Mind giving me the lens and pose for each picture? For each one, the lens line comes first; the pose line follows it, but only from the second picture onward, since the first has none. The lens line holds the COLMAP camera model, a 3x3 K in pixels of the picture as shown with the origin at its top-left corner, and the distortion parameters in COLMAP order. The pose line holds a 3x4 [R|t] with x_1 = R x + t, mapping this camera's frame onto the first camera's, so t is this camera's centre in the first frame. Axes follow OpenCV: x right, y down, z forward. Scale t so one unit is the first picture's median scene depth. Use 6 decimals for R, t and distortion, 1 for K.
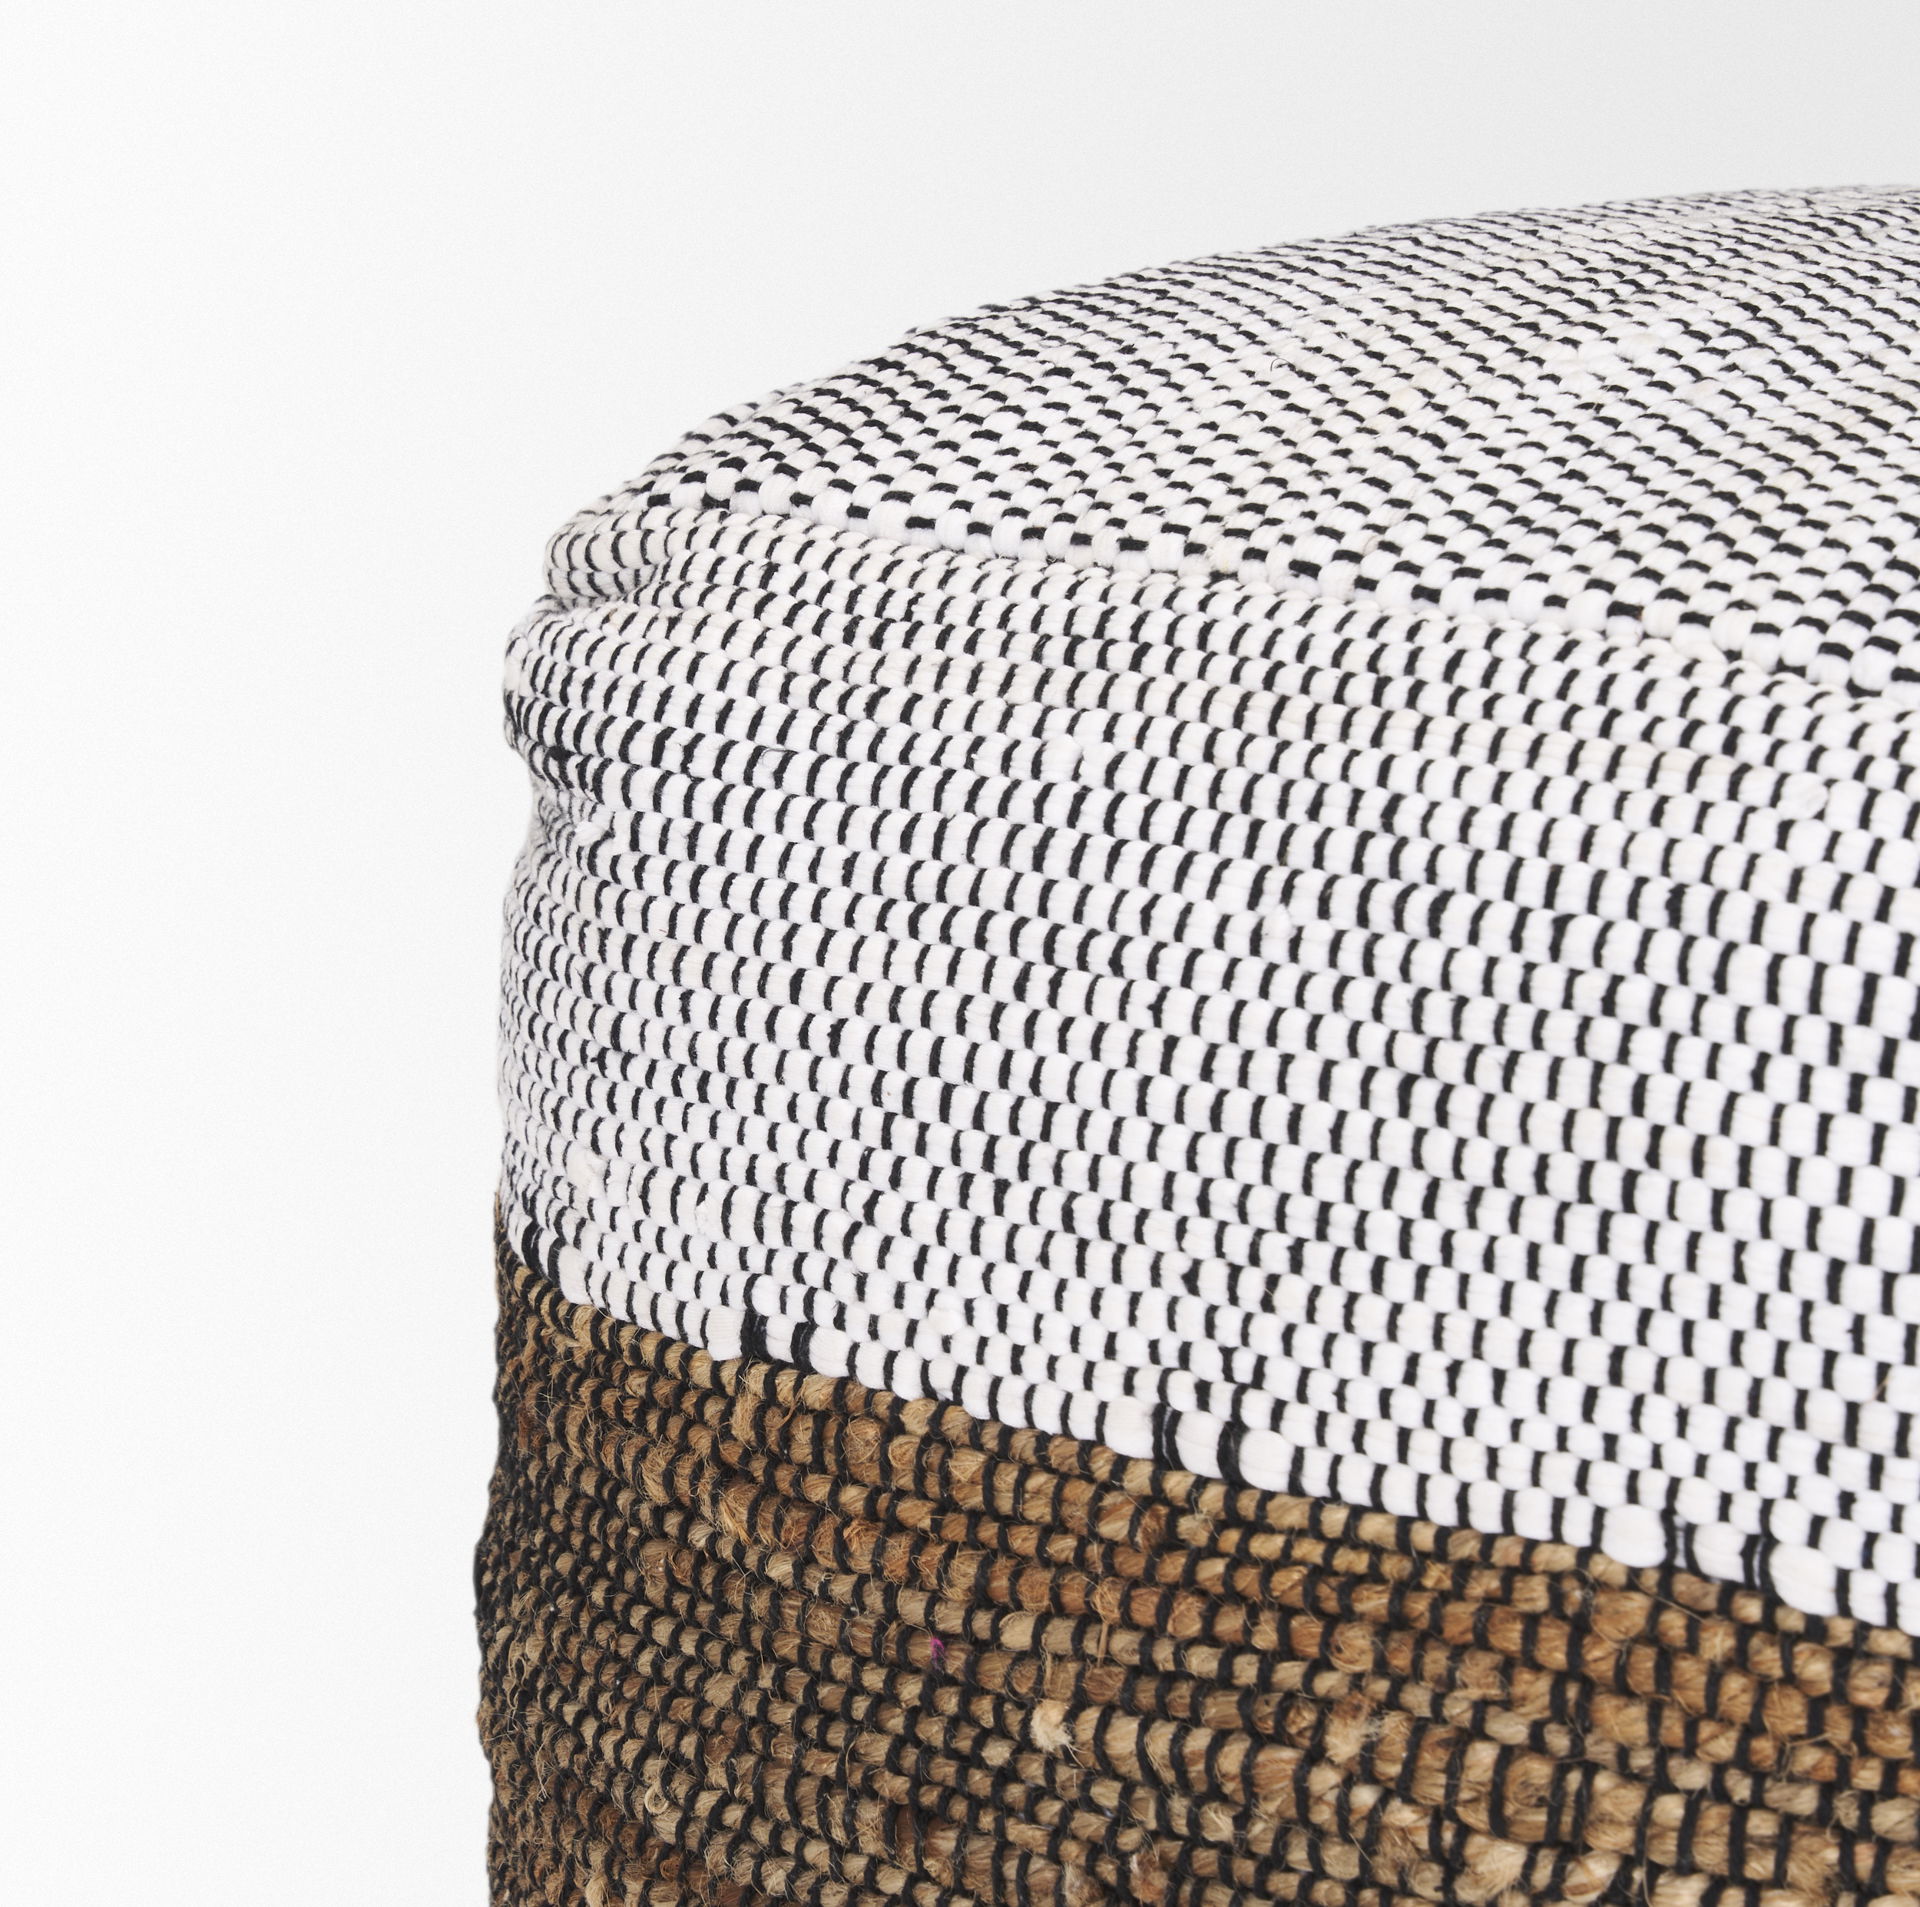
lens RADIAL K [[7292.5, 0, 959.5], [0, 7292.5, 1117.2], [0, 0, 1]] dist [0.025782, 0.306771]
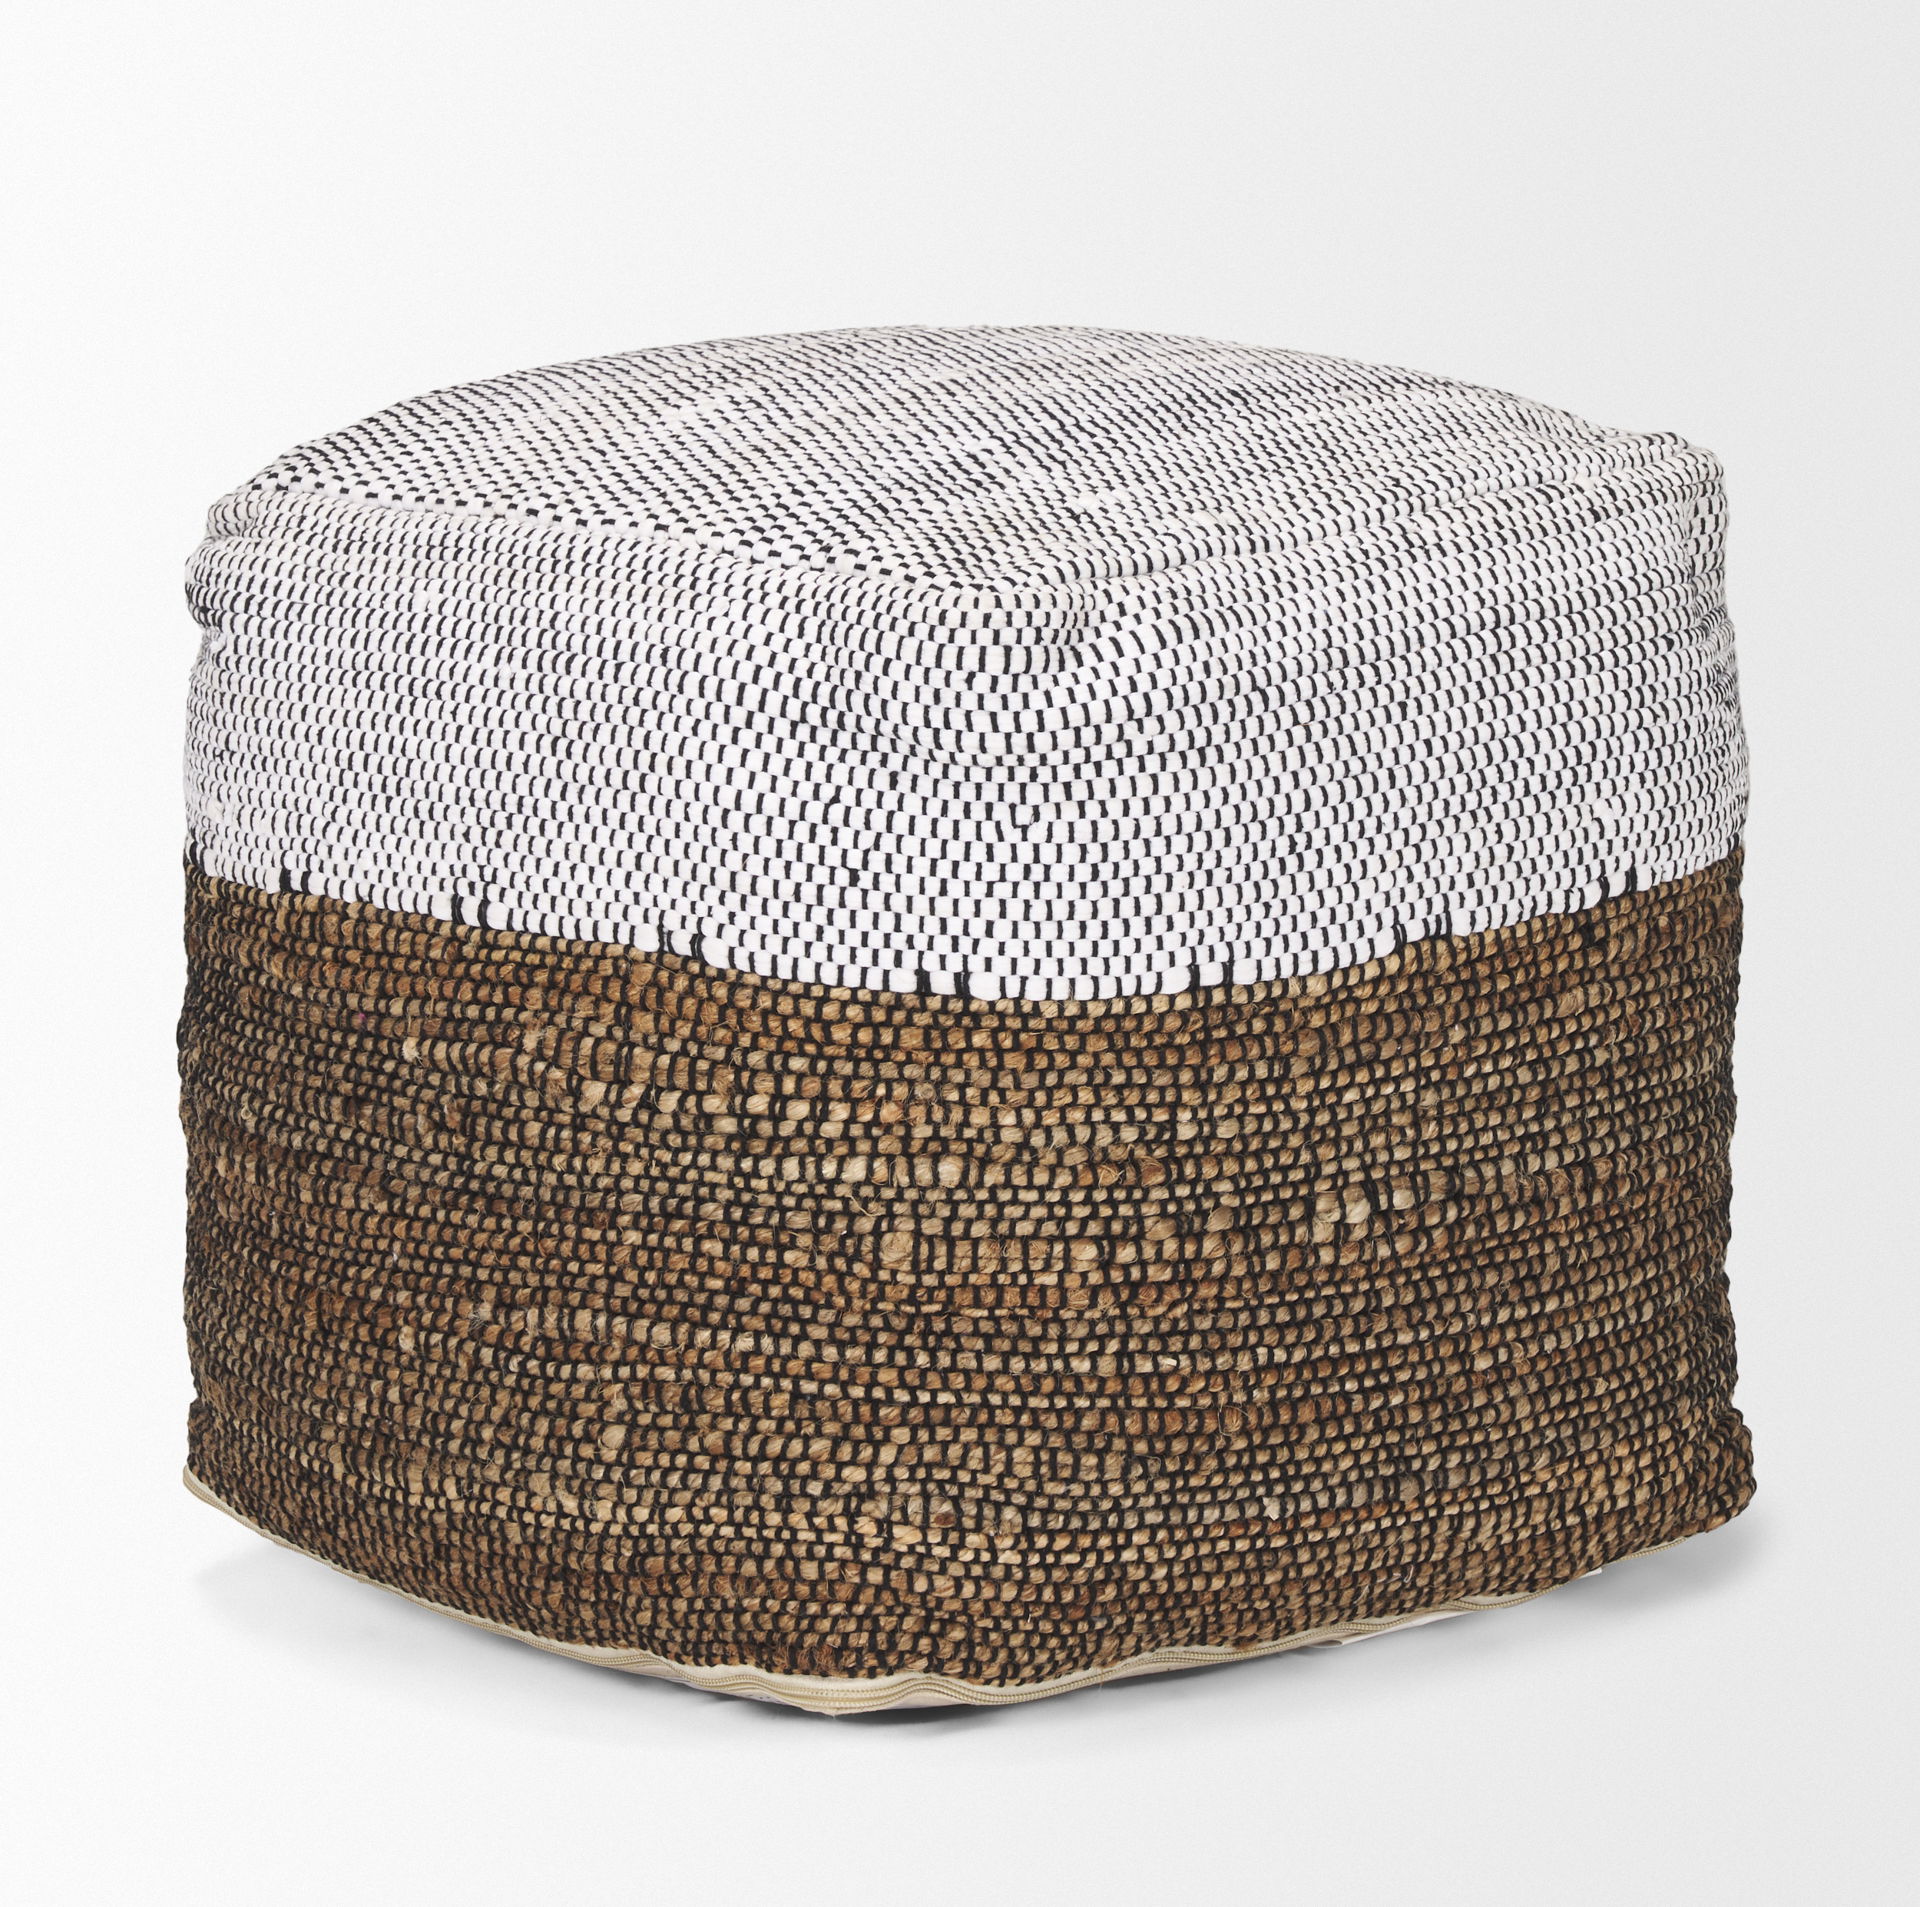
lens RADIAL K [[9791.7, 0, 960.0], [0, 9791.7, 953.5], [0, 0, 1]] dist [0.166726, -6.301619]
pose [[0.998520, -0.004828, -0.054172, 0.334968], [0.001926, 0.998567, -0.053490, 0.212796], [0.054352, 0.053307, 0.997098, -1.894553]]
